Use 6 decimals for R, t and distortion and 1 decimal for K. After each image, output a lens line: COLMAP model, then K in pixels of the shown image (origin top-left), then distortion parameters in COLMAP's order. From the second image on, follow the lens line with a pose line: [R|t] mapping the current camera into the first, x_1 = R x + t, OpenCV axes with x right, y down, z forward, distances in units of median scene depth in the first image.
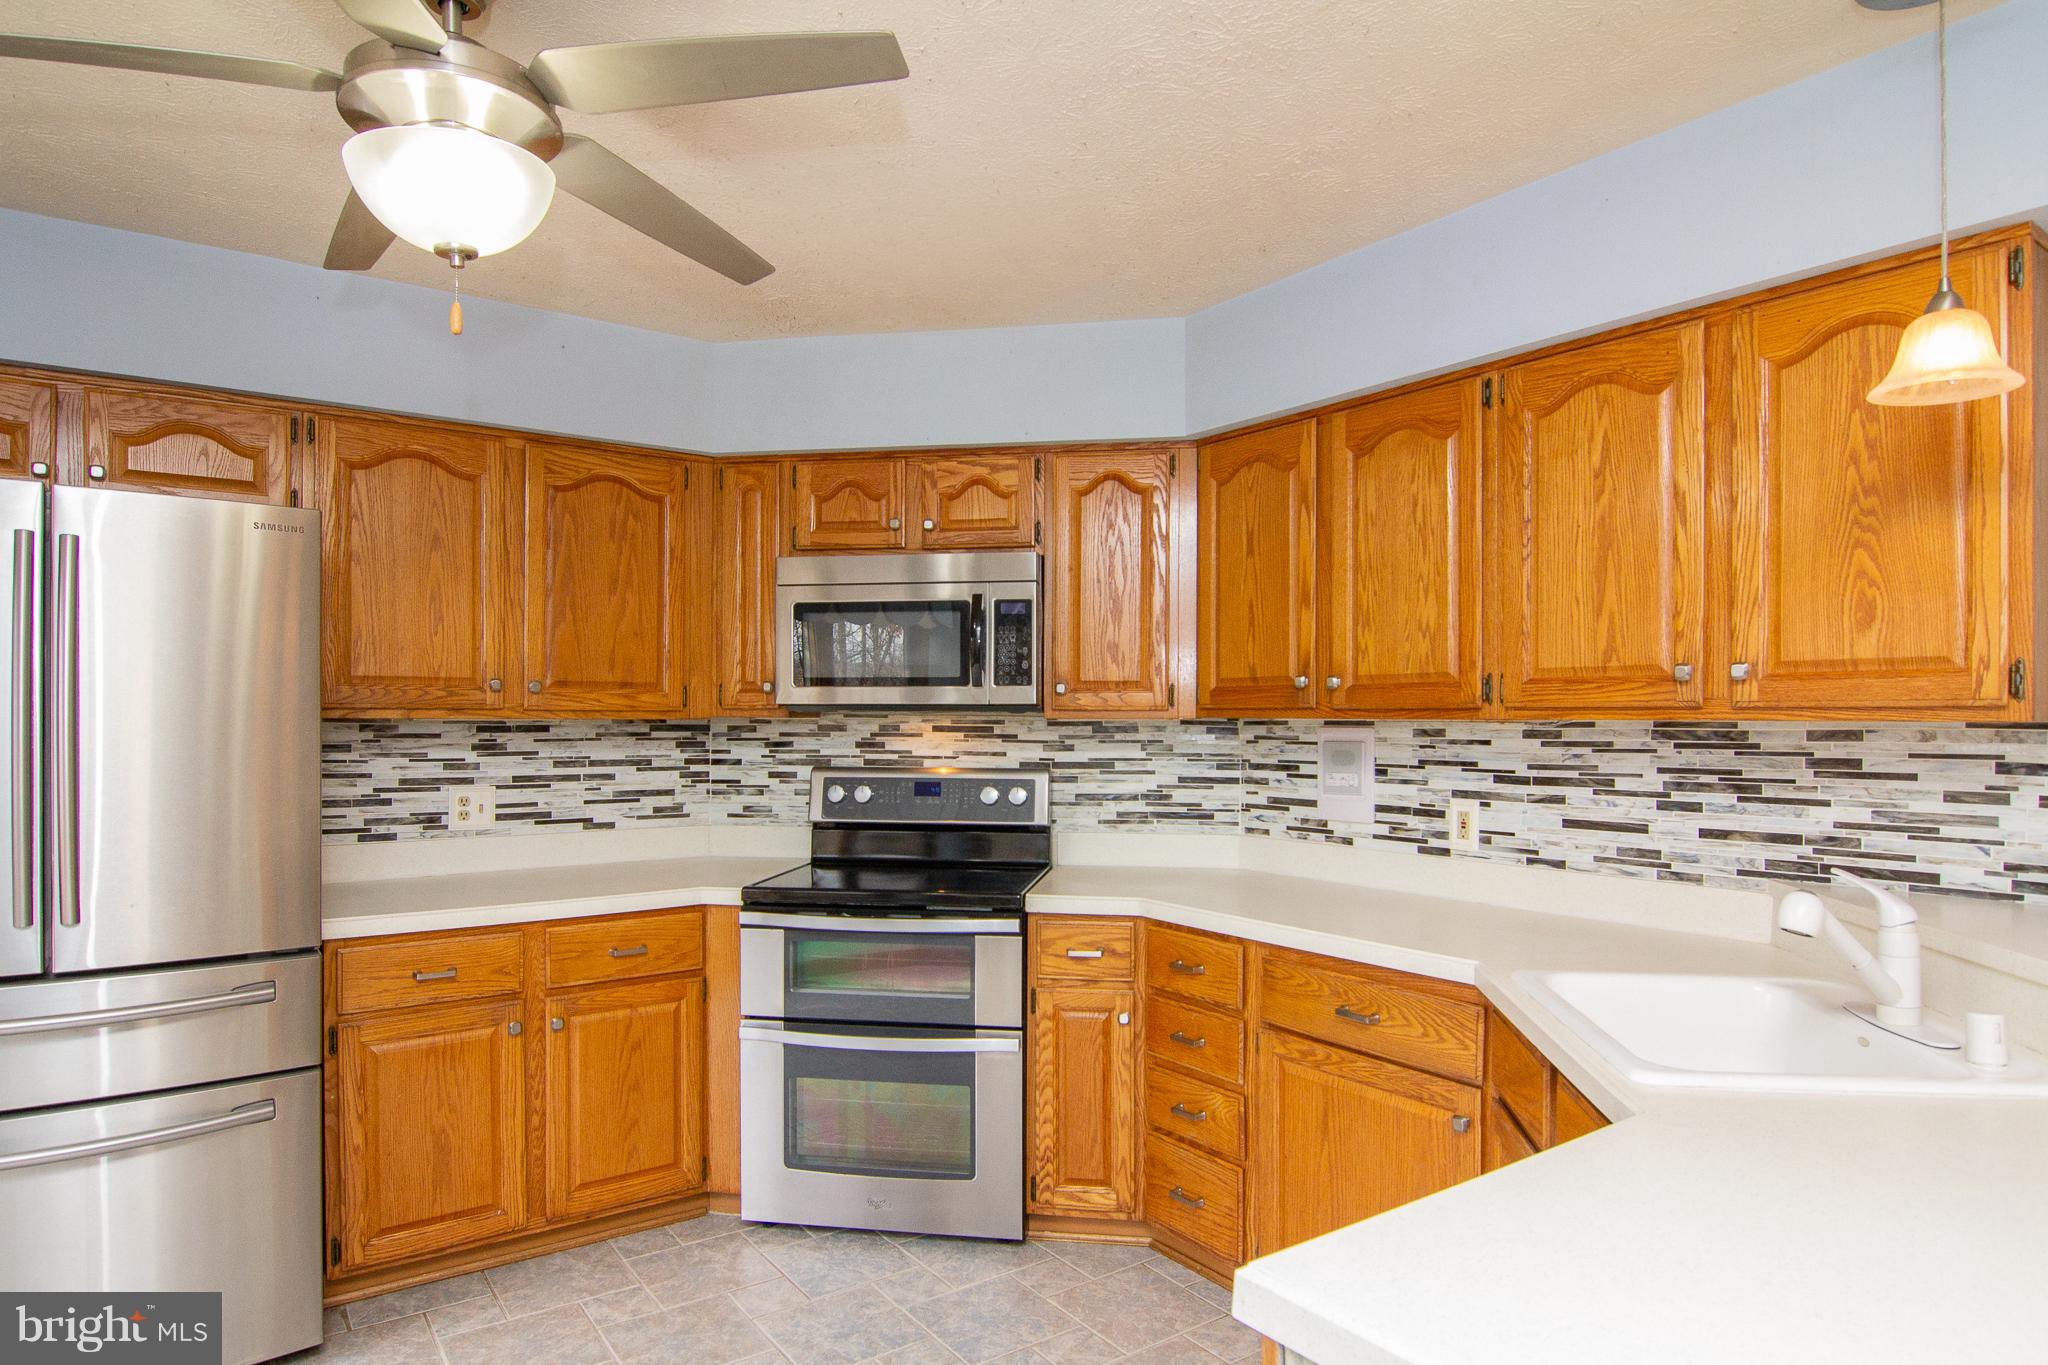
lens RADIAL K [[1168.2, 0, 1024.9], [0, 1168.2, 724.7], [0, 0, 1]] dist [-0.022569, -0.000686]
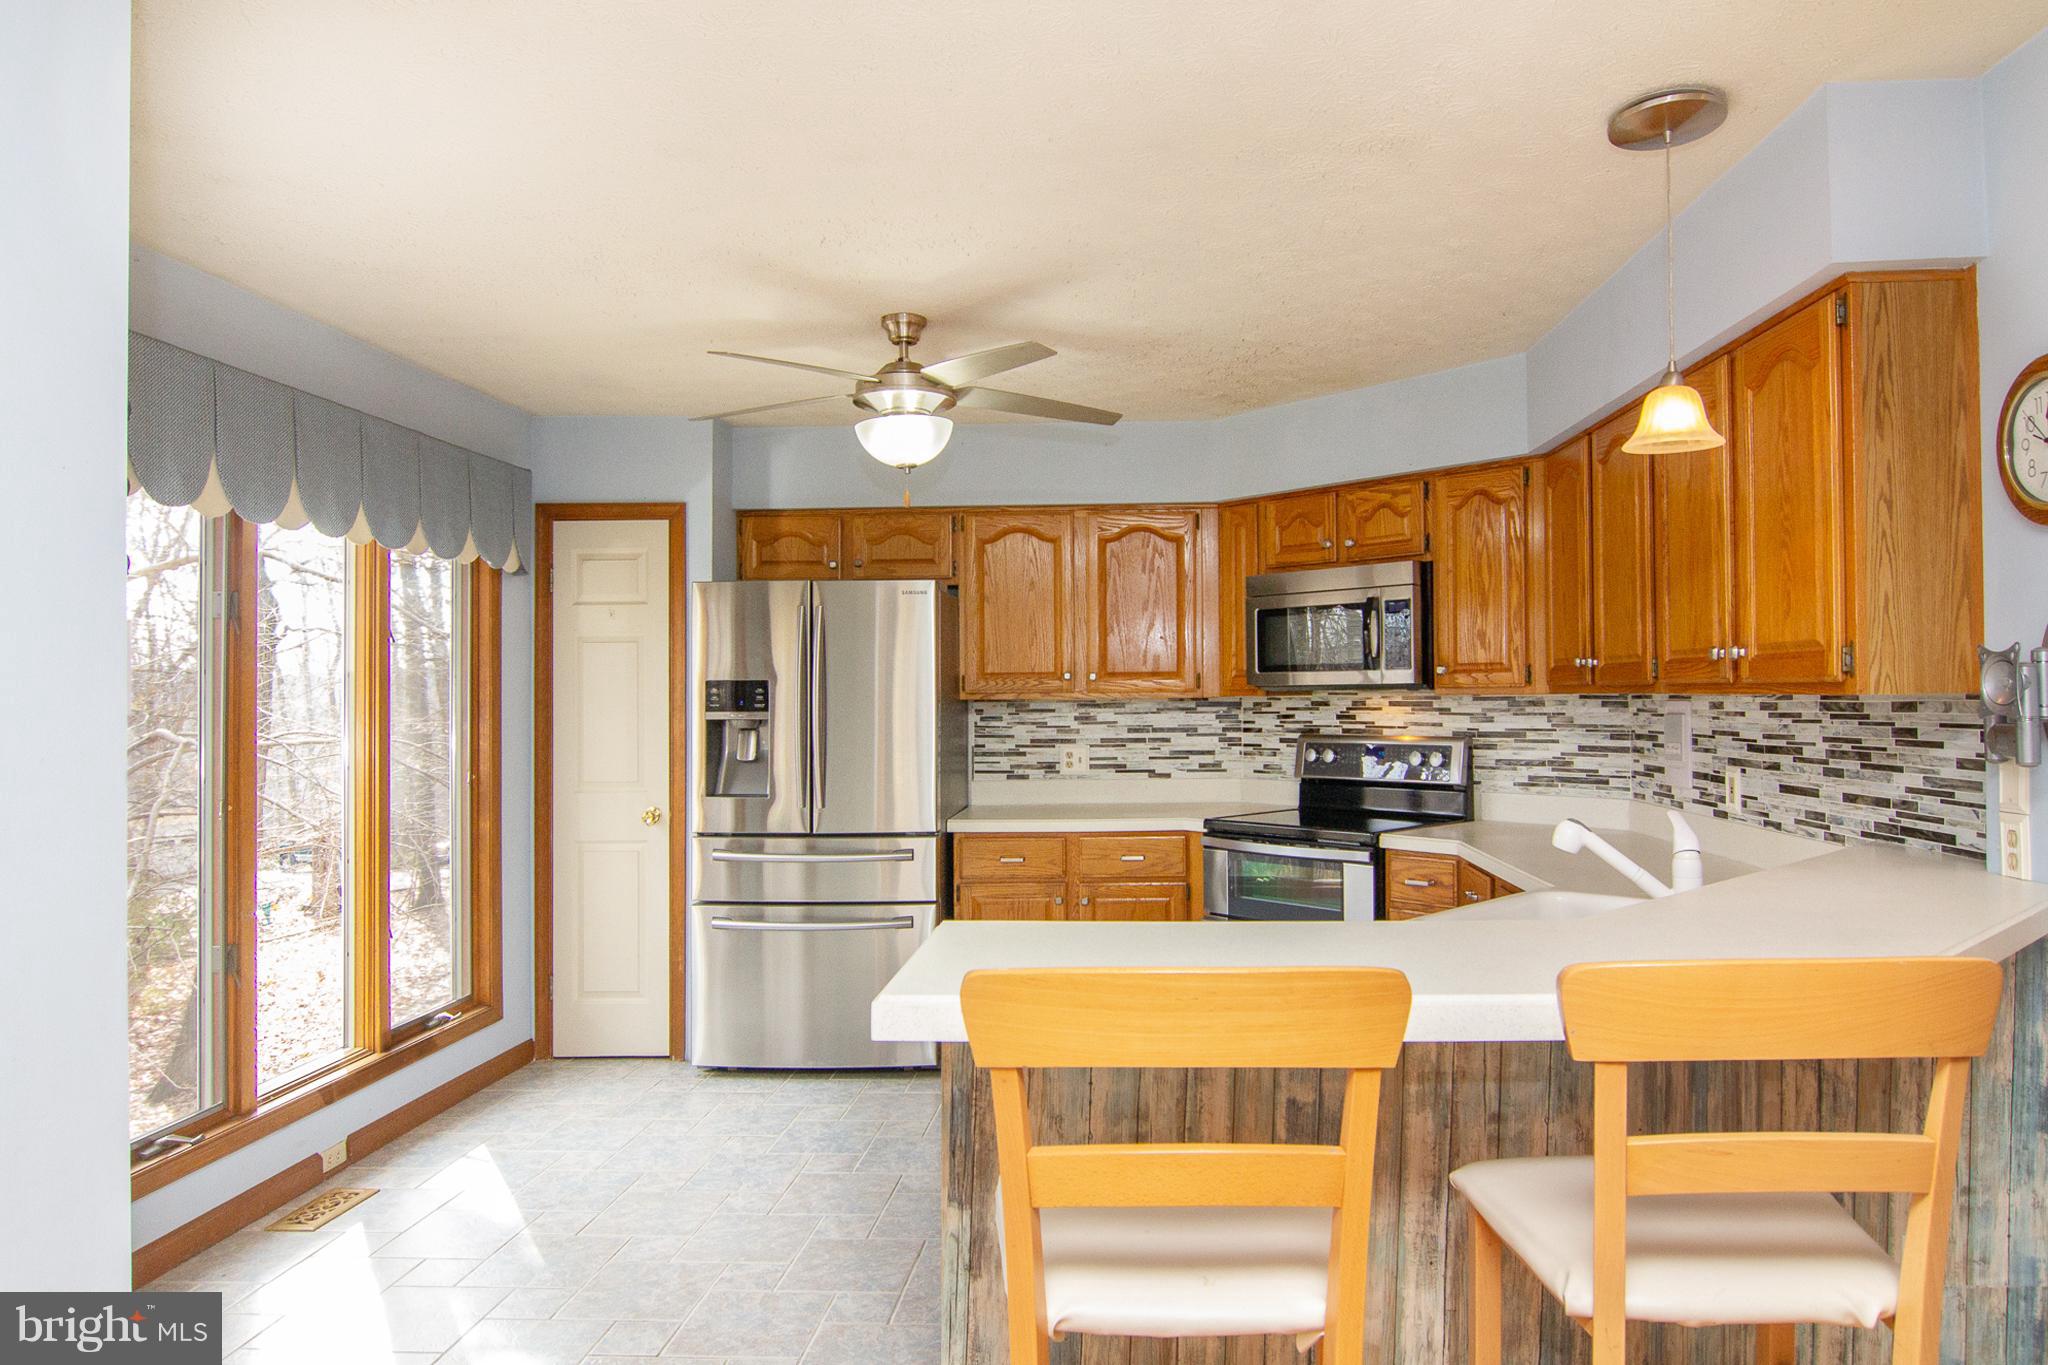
lens RADIAL K [[1266.0, 0, 1075.4], [0, 1266.0, 671.0], [0, 0, 1]] dist [-0.028456, -0.001688]
pose [[0.783839, -0.021124, -0.620605, 0.537060], [0.007452, 0.999669, -0.024613, -0.000666], [0.620920, 0.014668, 0.783737, -0.260408]]
